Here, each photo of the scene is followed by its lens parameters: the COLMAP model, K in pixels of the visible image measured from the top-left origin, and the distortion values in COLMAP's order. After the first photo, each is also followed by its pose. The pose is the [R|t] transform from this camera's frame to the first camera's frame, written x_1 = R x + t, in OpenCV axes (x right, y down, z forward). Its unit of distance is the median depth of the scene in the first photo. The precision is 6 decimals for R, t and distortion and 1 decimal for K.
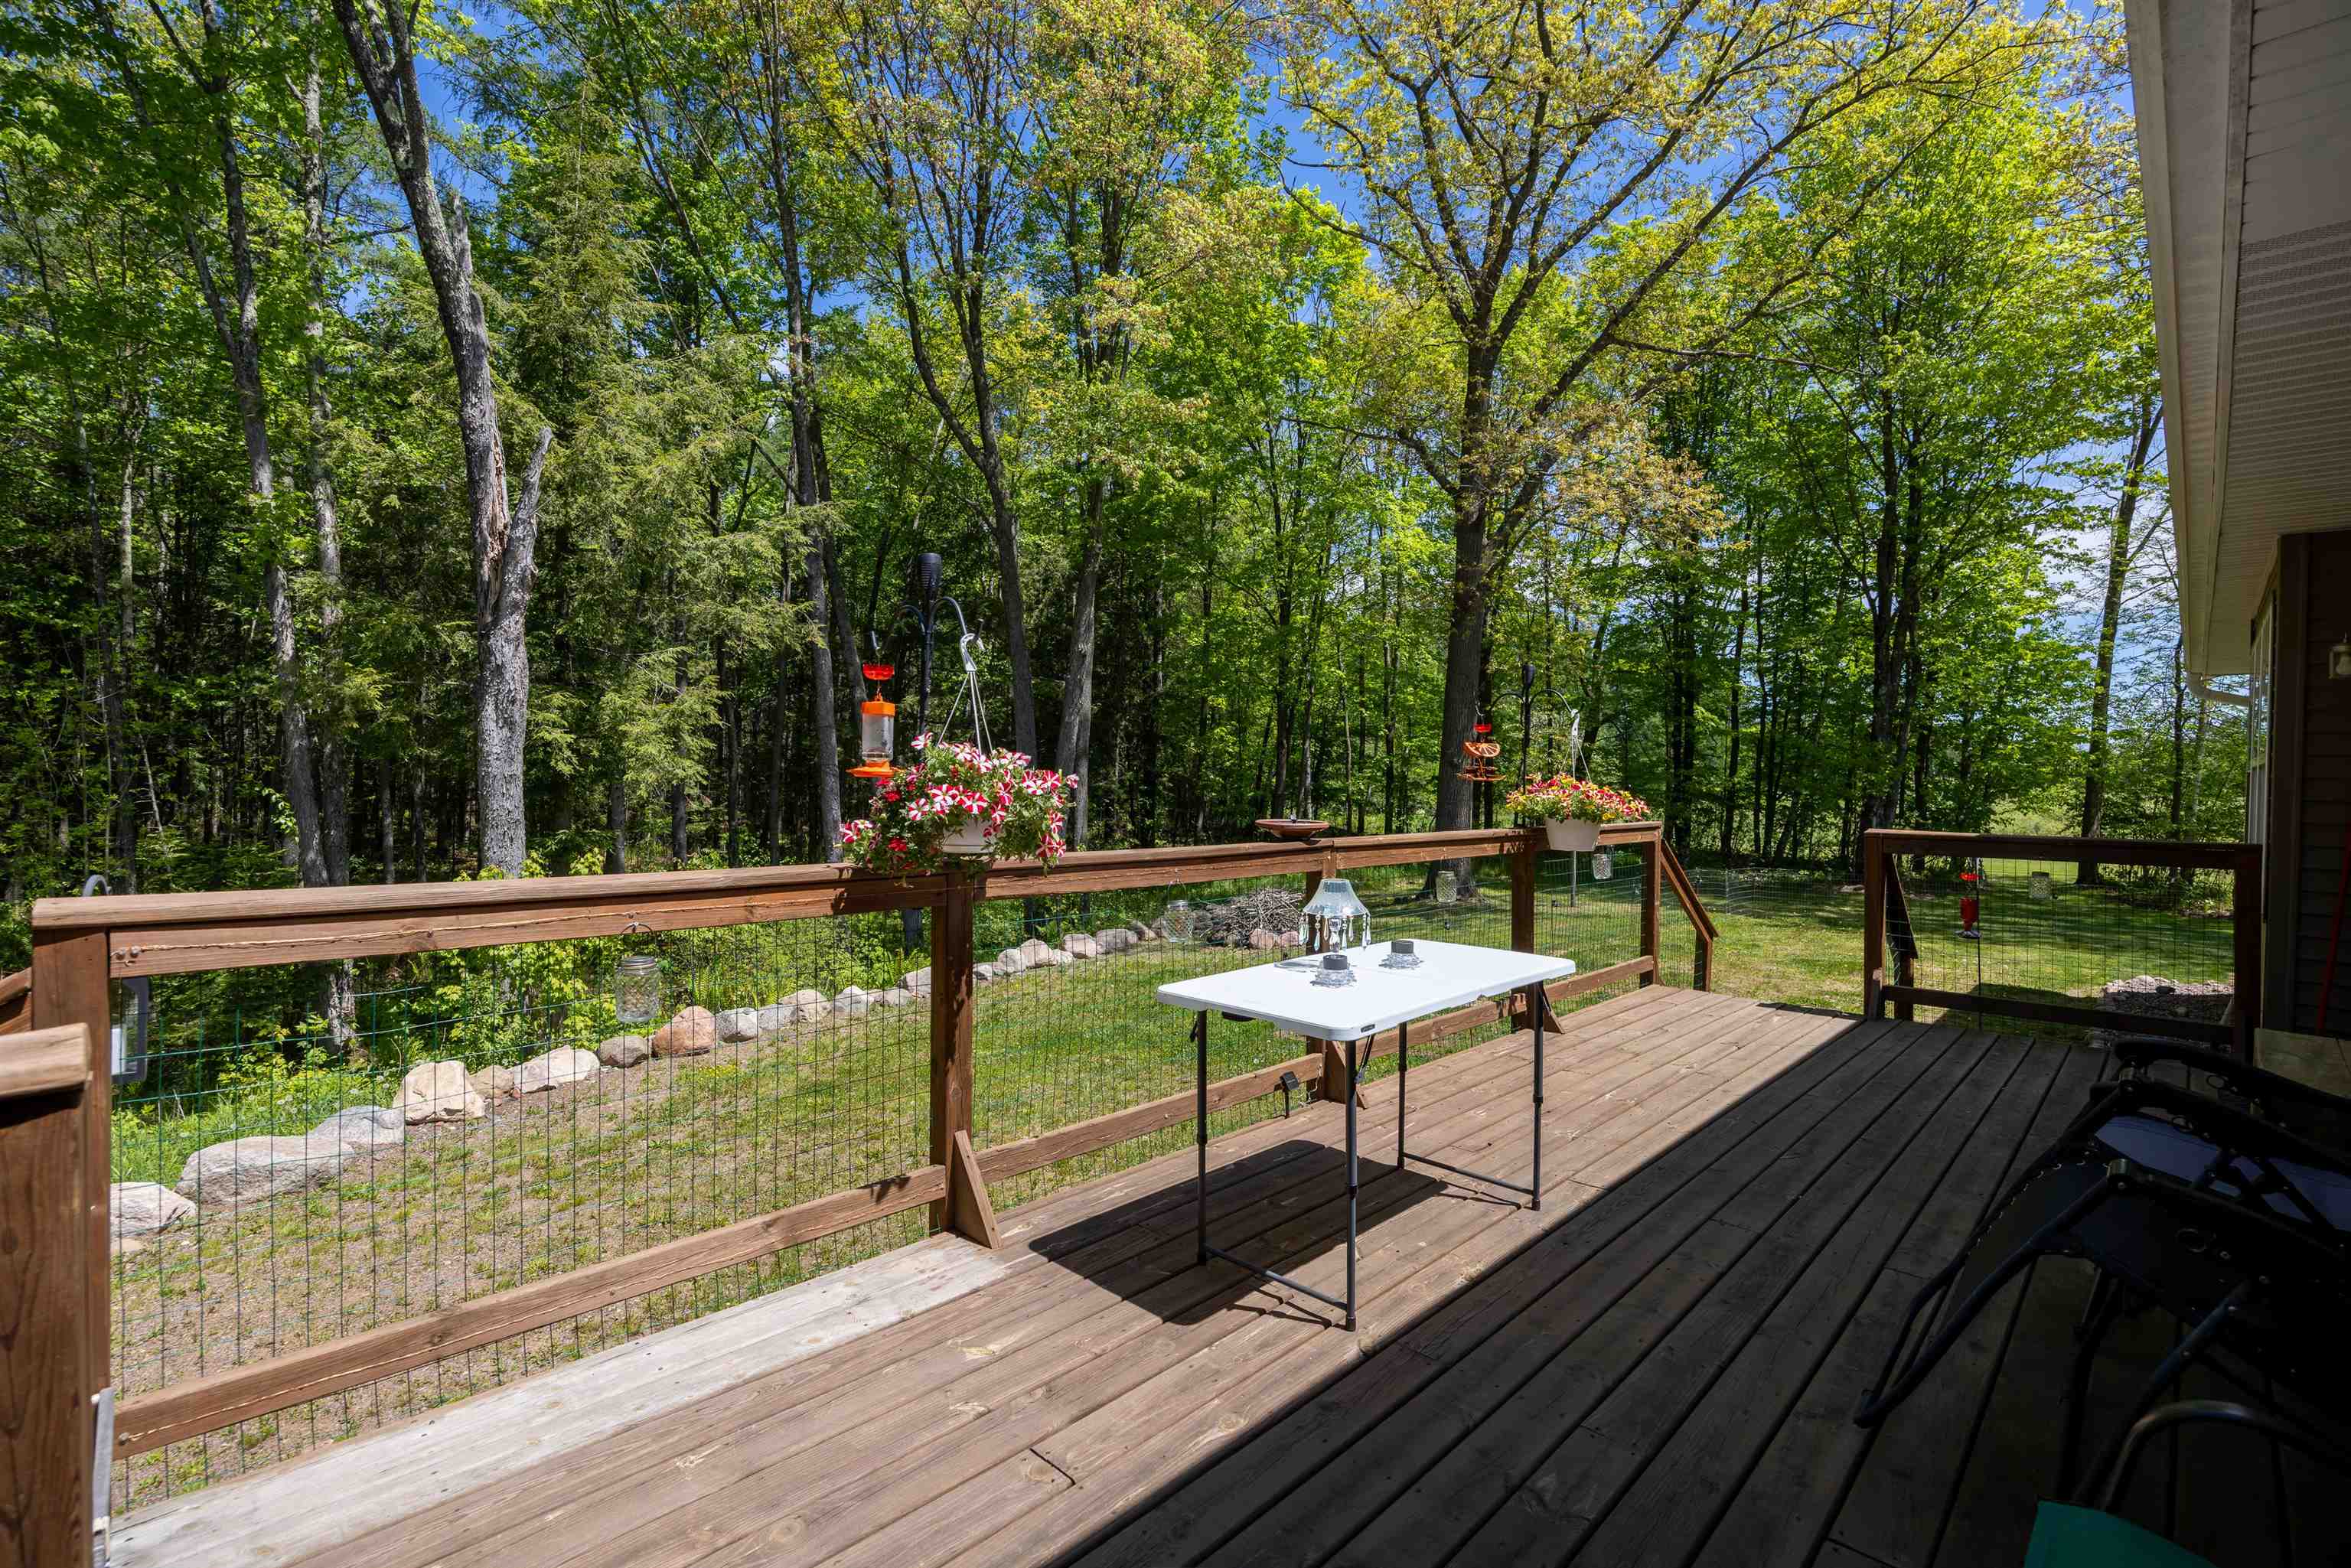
lens RADIAL K [[1045.0, 0, 1182.6], [0, 1045.0, 780.1], [0, 0, 1]] dist [-0.013410, -0.000094]
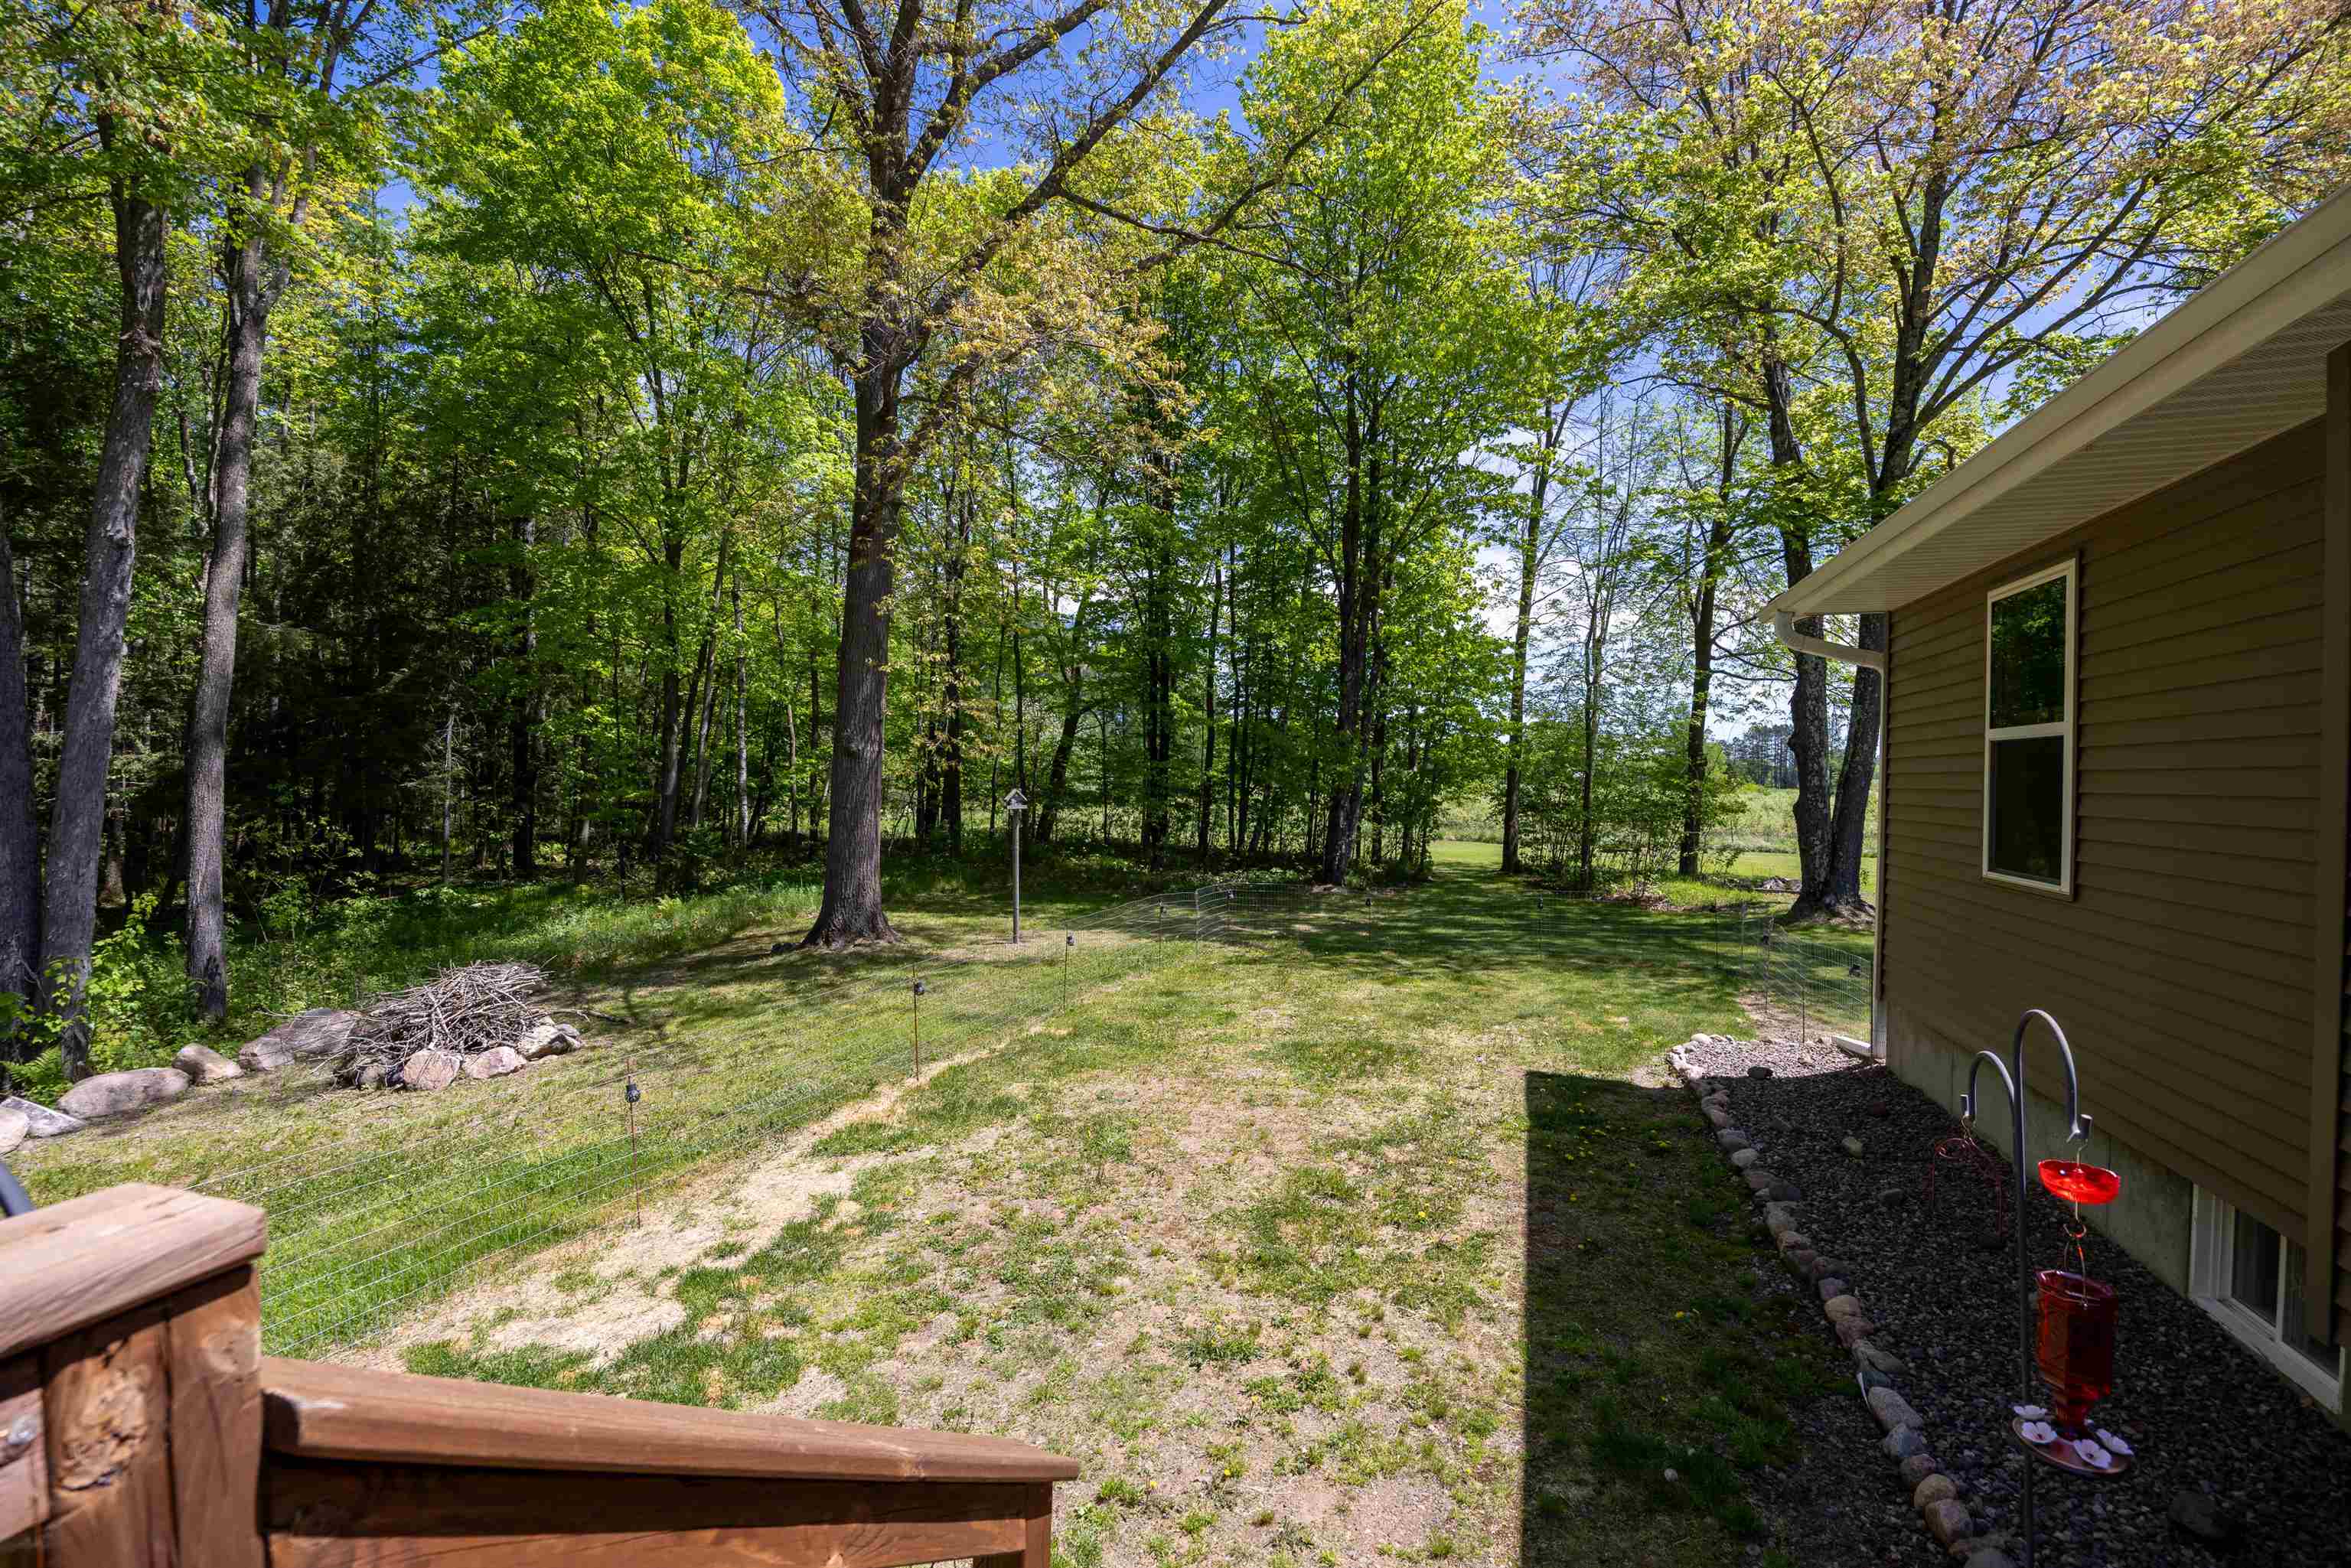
lens RADIAL K [[1045.0, 0, 1182.6], [0, 1045.0, 780.1], [0, 0, 1]] dist [-0.013410, -0.000094]
pose [[0.897197, -0.009266, 0.441533, 0.106667], [0.007410, 0.999955, 0.005927, 0.000920], [-0.441568, -0.002045, 0.897226, 0.192038]]
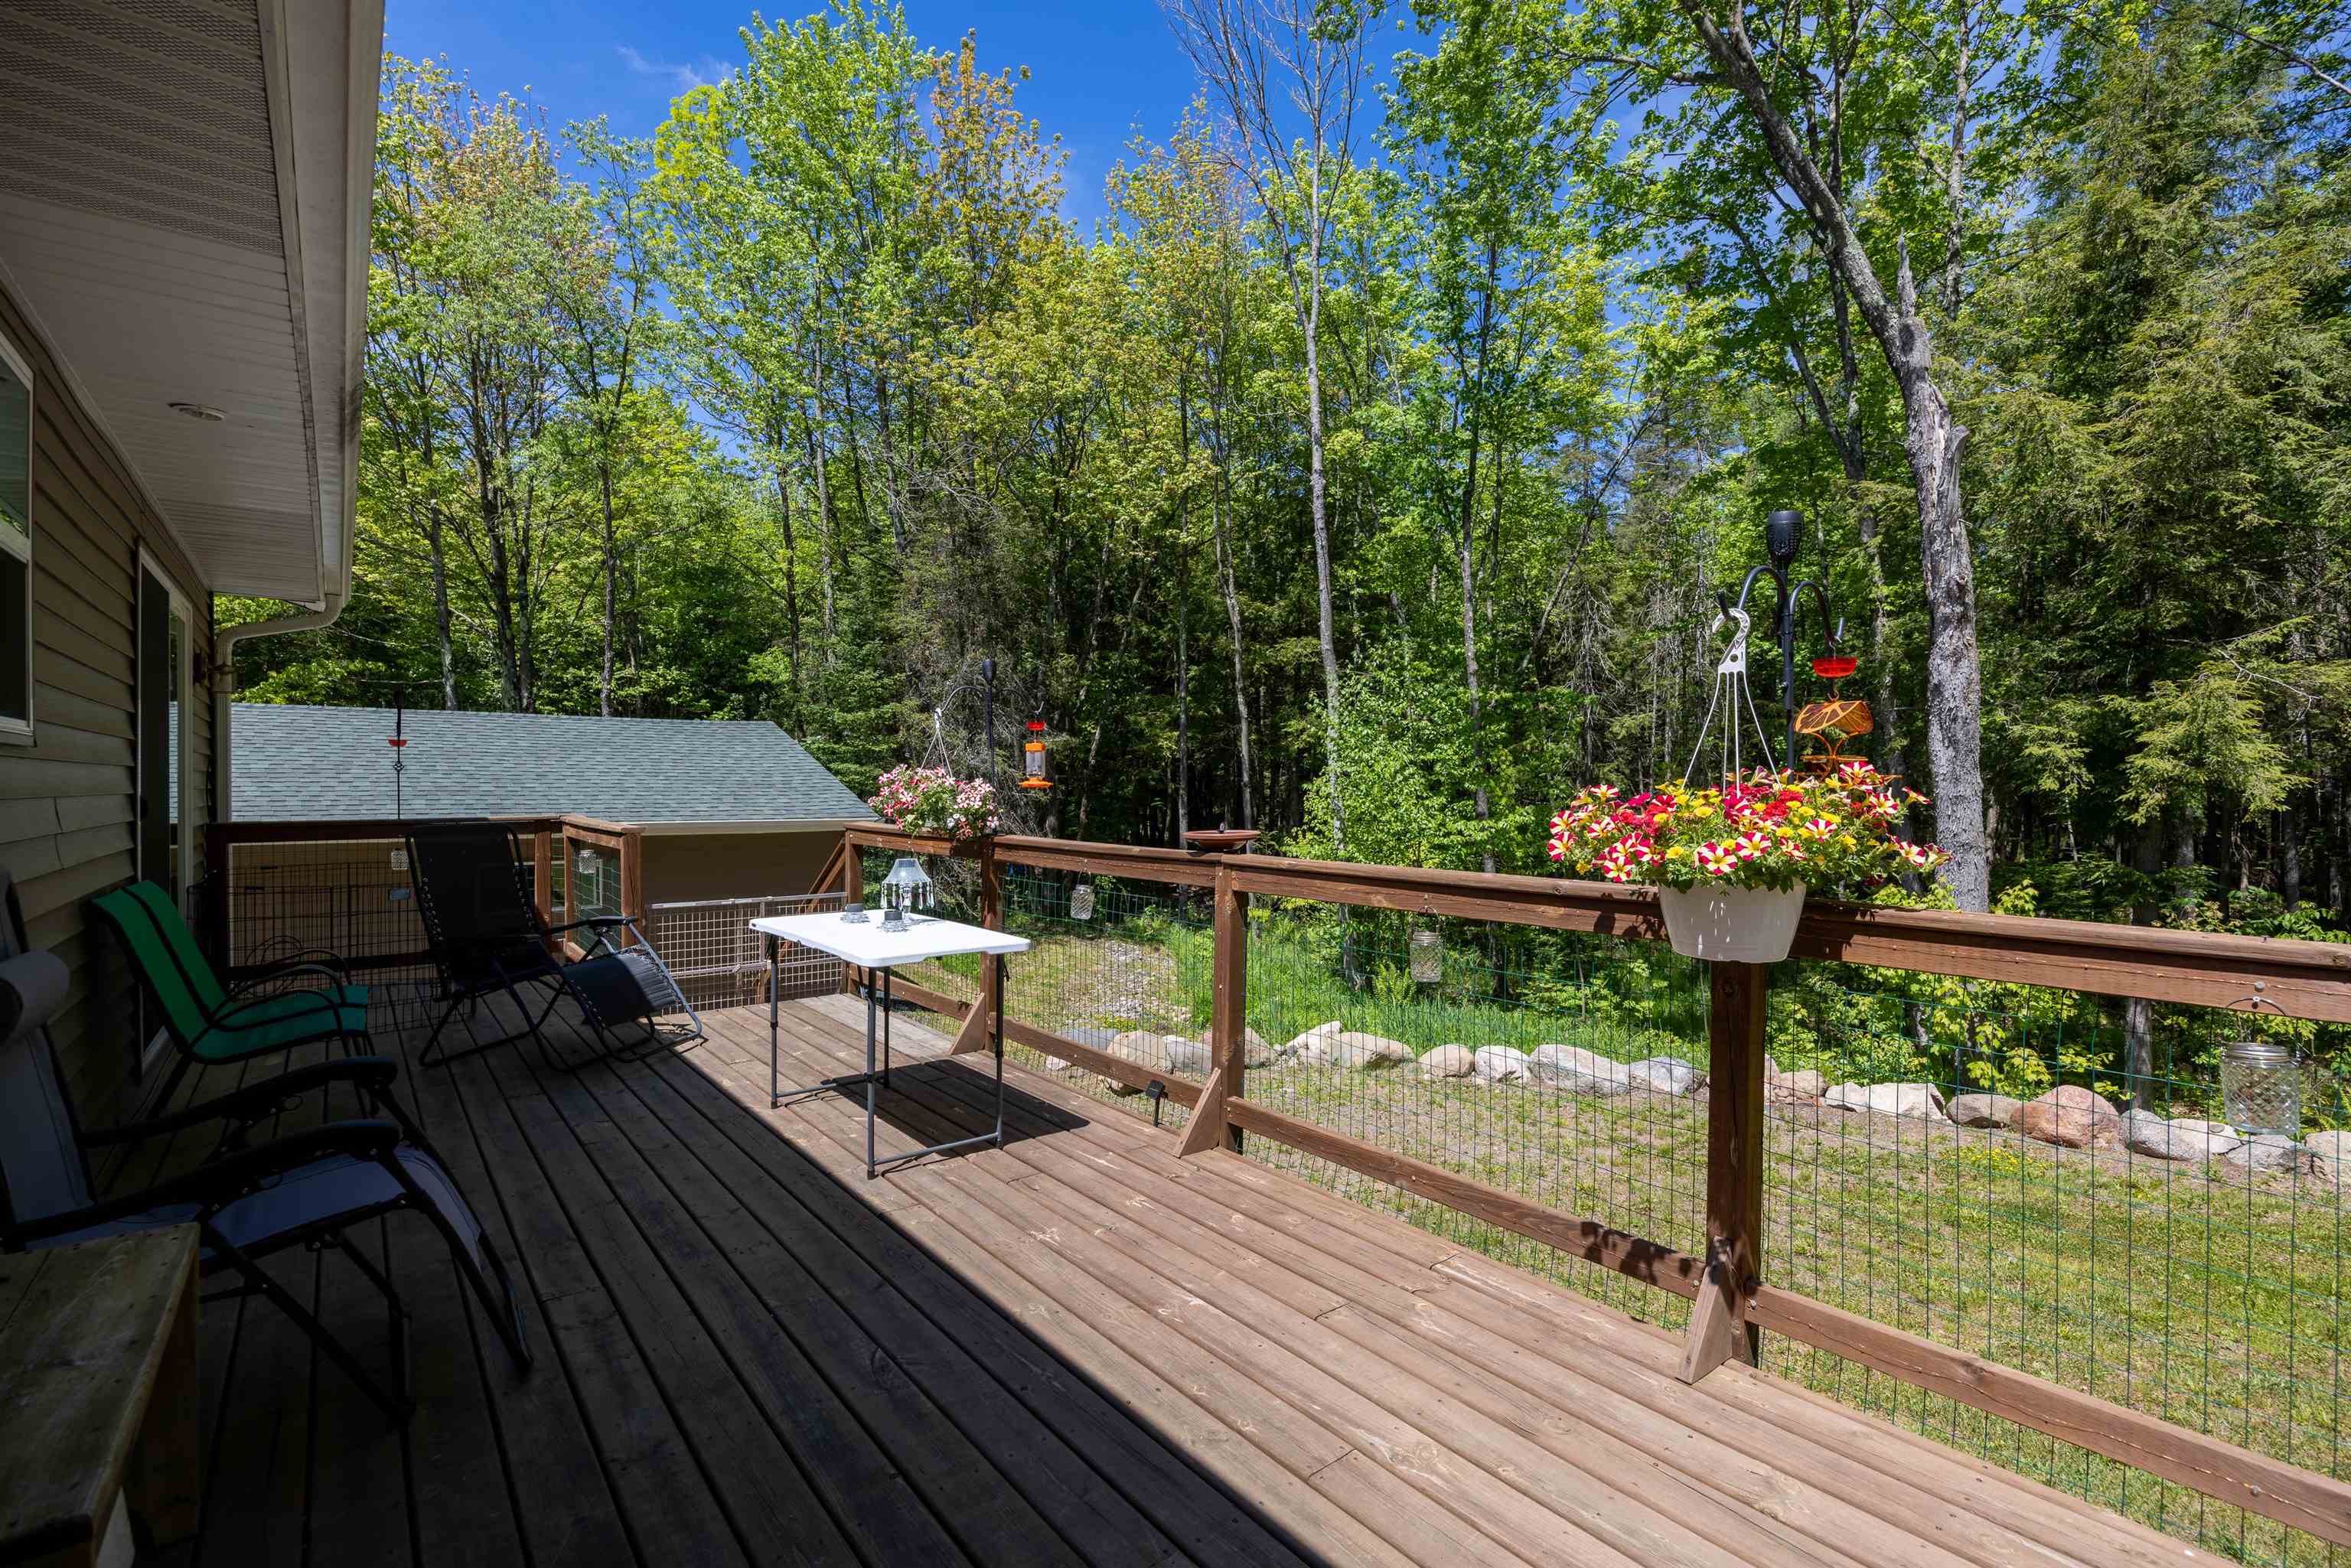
lens RADIAL K [[1045.0, 0, 1182.6], [0, 1045.0, 780.1], [0, 0, 1]] dist [-0.013410, -0.000094]
pose [[-0.111807, -0.017450, -0.993577, 0.960472], [-0.010410, 0.999812, -0.016388, 0.008073], [0.993675, 0.008510, -0.111967, 0.995687]]
